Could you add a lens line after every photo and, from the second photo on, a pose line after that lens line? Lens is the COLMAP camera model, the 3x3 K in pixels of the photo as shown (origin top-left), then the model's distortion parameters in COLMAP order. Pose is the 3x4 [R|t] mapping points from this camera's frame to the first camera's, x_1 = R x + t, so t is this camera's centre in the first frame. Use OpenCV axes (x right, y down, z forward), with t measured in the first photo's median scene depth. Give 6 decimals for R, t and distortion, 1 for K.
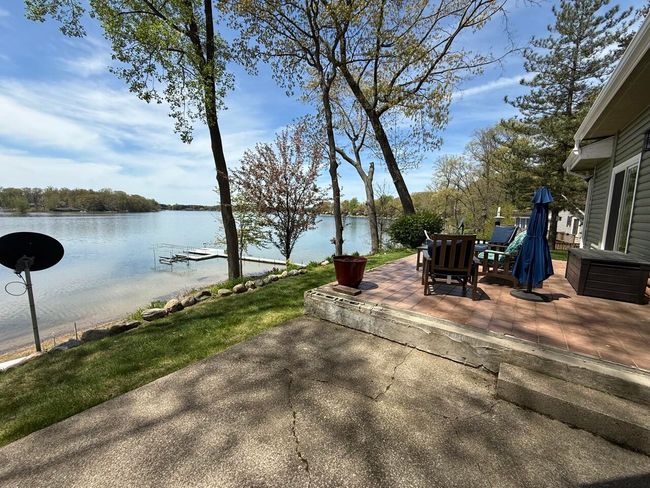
lens RADIAL K [[256.1, 0, 324.8], [0, 256.1, 240.3], [0, 0, 1]] dist [-0.002263, -0.000181]
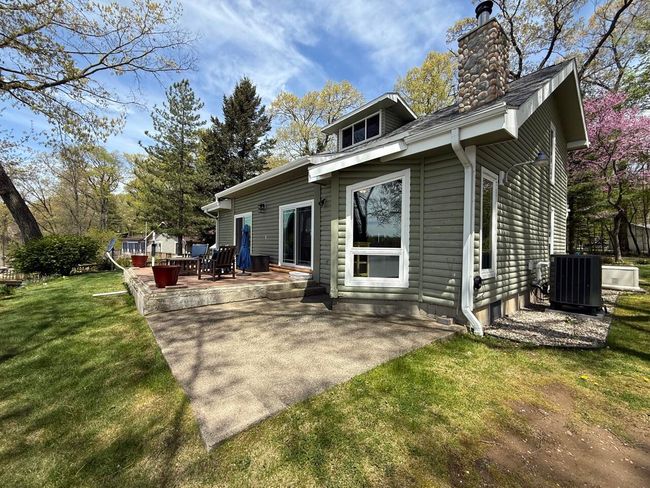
lens RADIAL K [[256.1, 0, 326.0], [0, 256.1, 243.1], [0, 0, 1]] dist [-0.002263, -0.000181]
pose [[0.186941, -0.020259, 0.982162, -0.855368], [0.101948, 0.994789, 0.001115, 0.026957], [-0.977067, 0.099921, 0.188032, -0.133032]]
